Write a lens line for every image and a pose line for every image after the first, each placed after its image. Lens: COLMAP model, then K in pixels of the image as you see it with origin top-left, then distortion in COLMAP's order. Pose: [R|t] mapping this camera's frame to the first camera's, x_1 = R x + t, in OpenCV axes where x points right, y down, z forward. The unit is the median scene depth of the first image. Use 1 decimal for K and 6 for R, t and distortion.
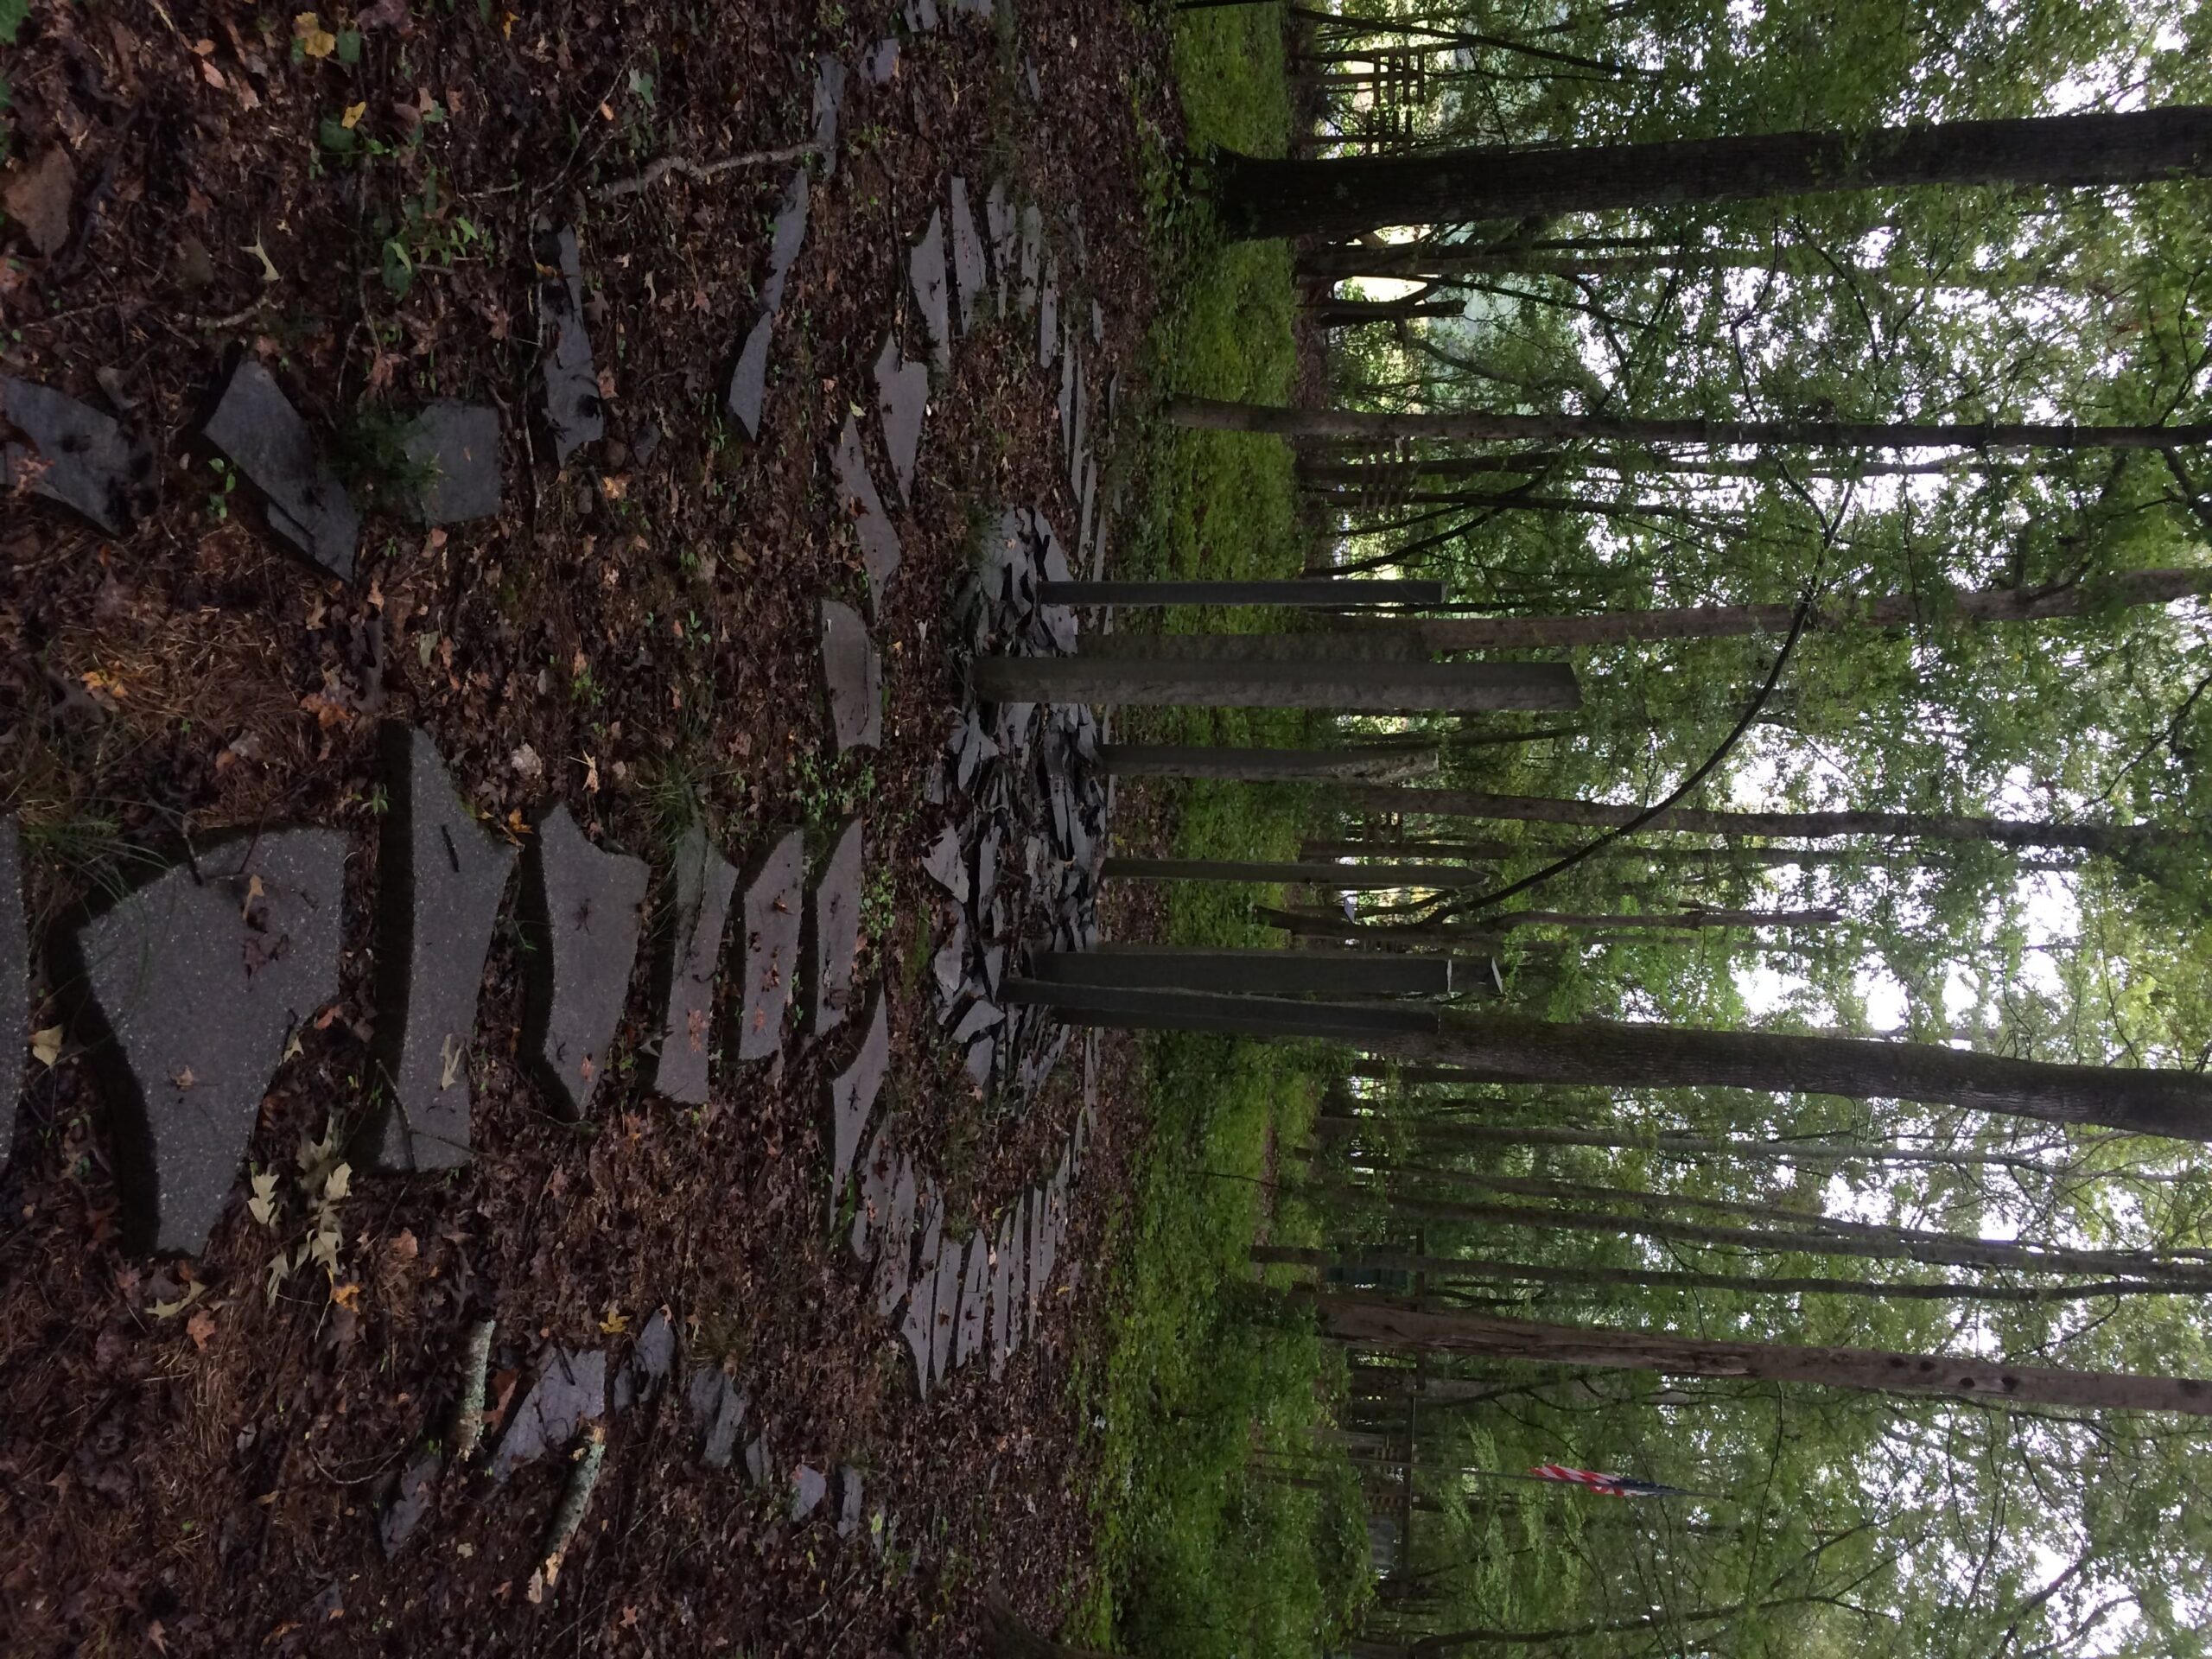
lens RADIAL K [[1863.8, 0, 1093.7], [0, 1863.8, 832.0], [0, 0, 1]] dist [0.068490, 0.009111]
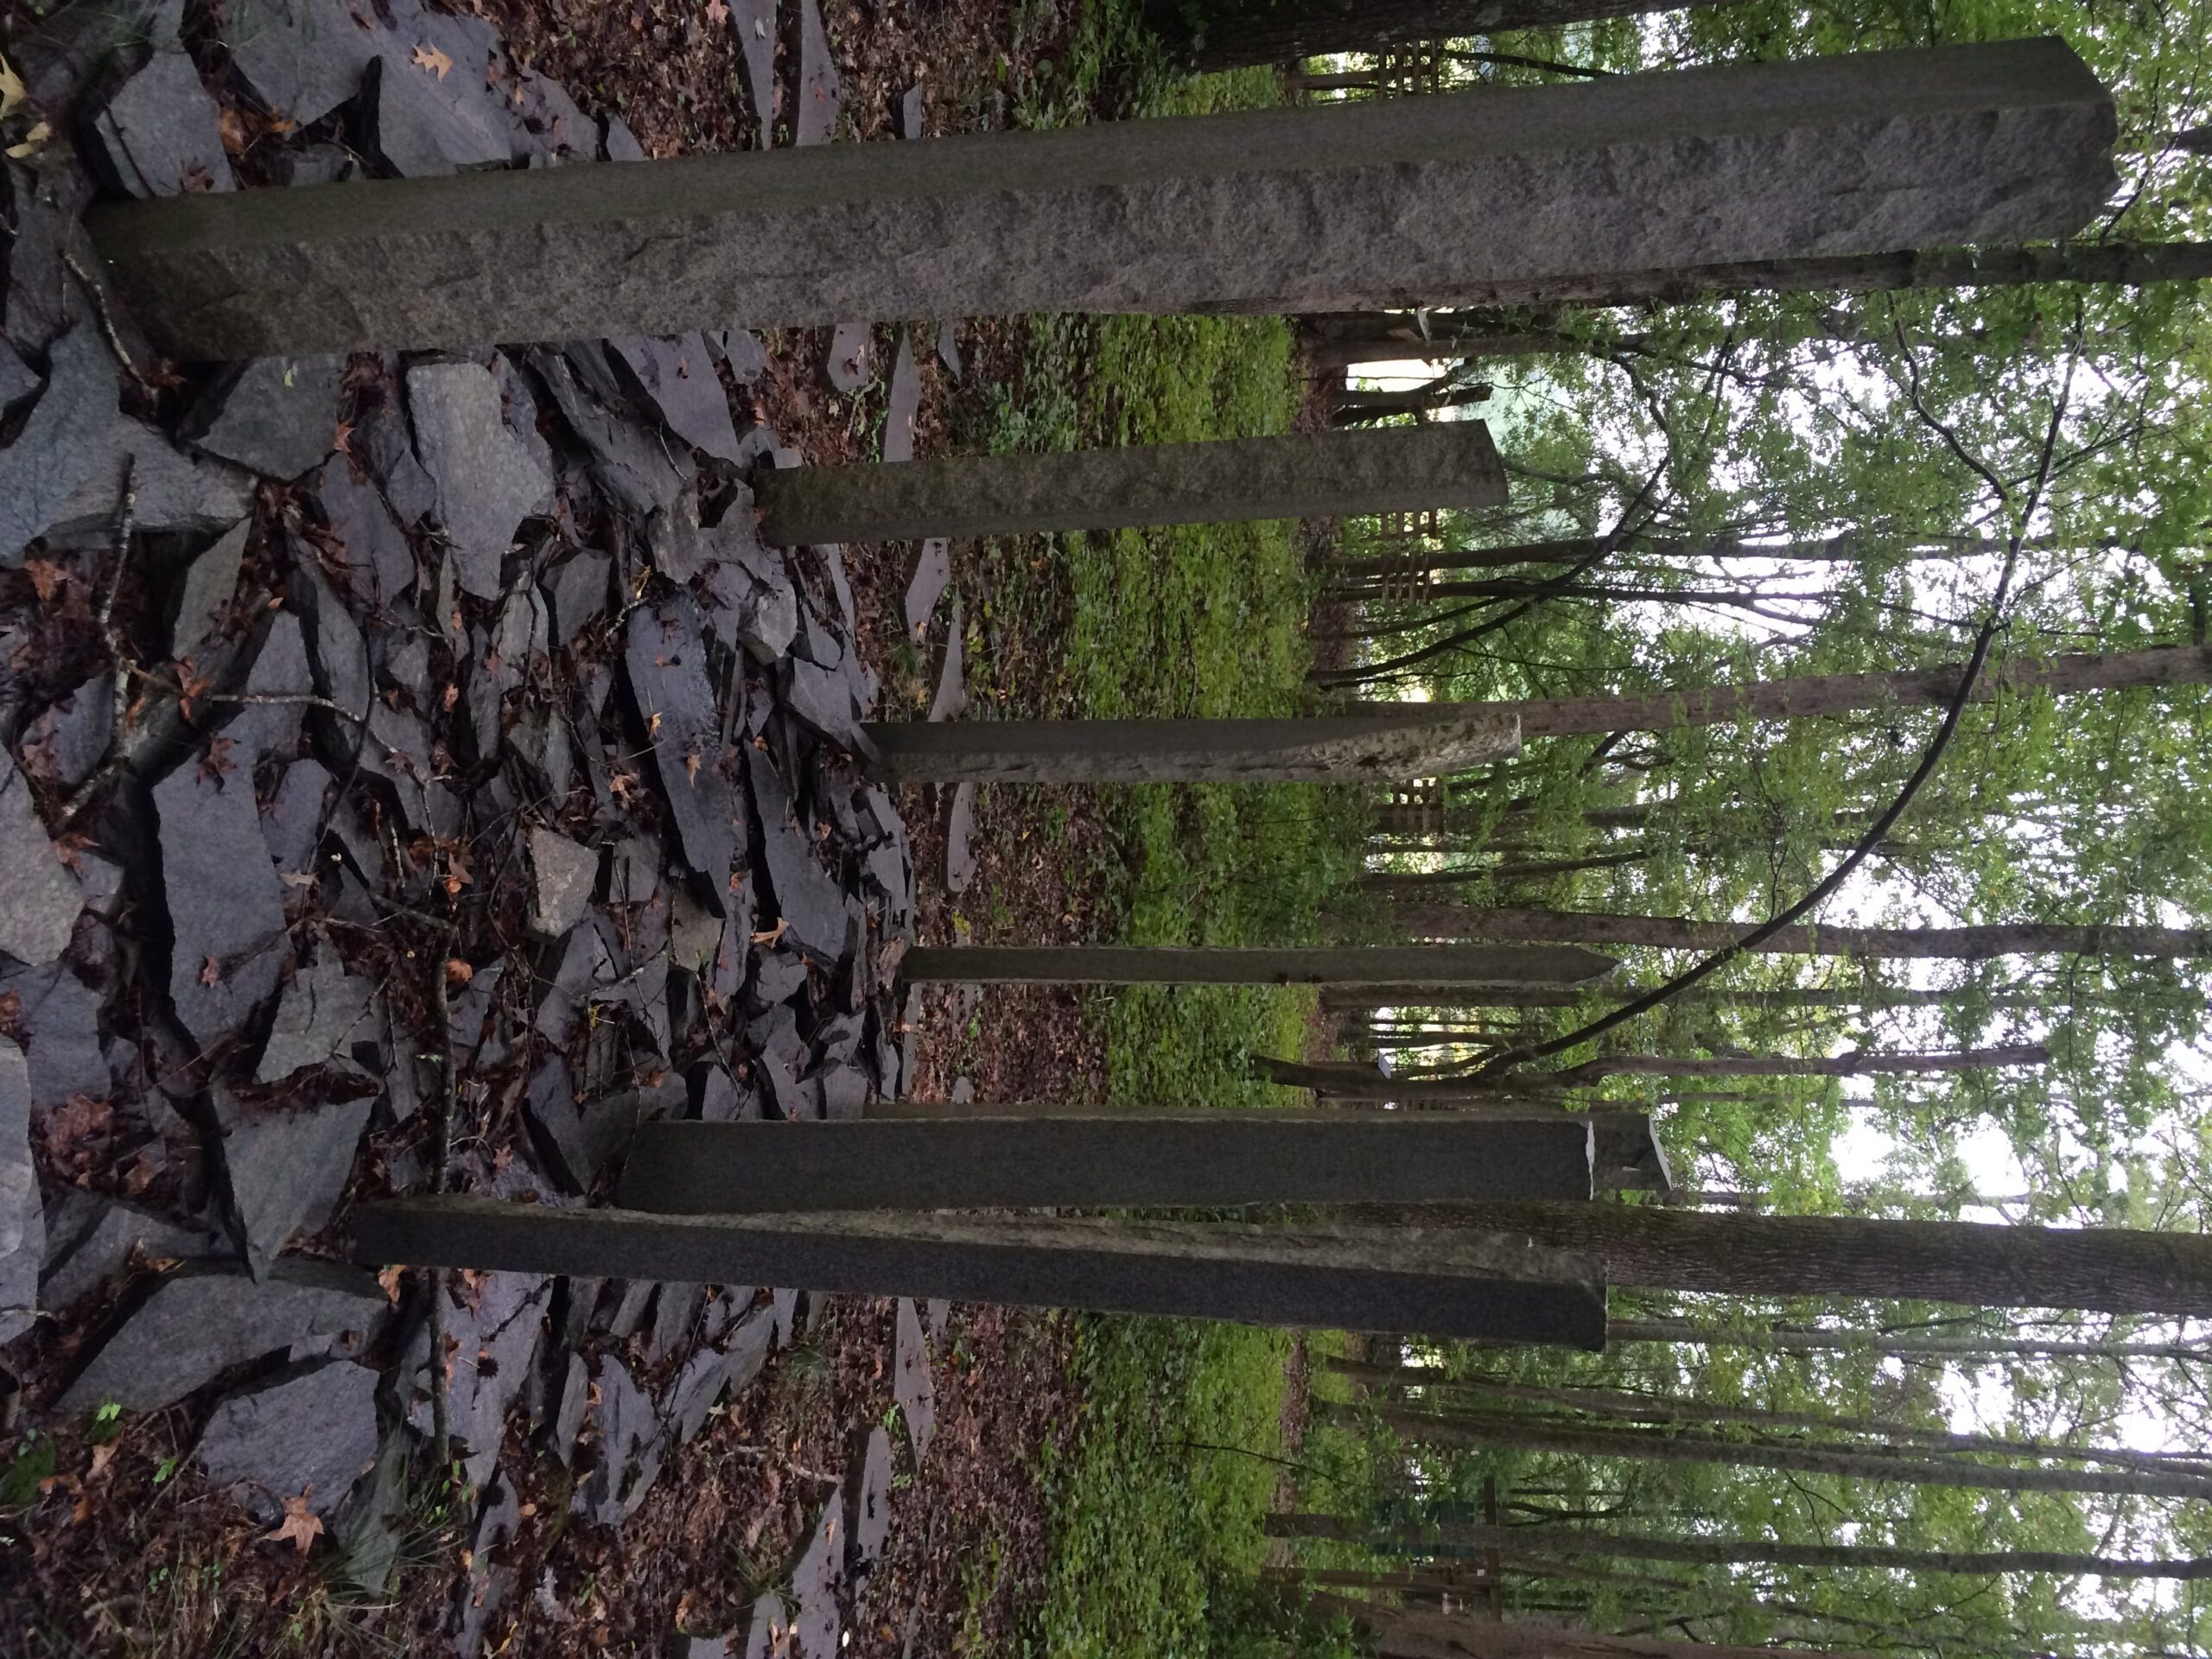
lens RADIAL K [[1863.8, 0, 1119.9], [0, 1863.8, 819.7], [0, 0, 1]] dist [0.068490, 0.009111]
pose [[0.999814, -0.018810, -0.004177, 0.015840], [0.018323, 0.995211, -0.096018, 0.006922], [0.005963, 0.095924, 0.995371, 0.102107]]
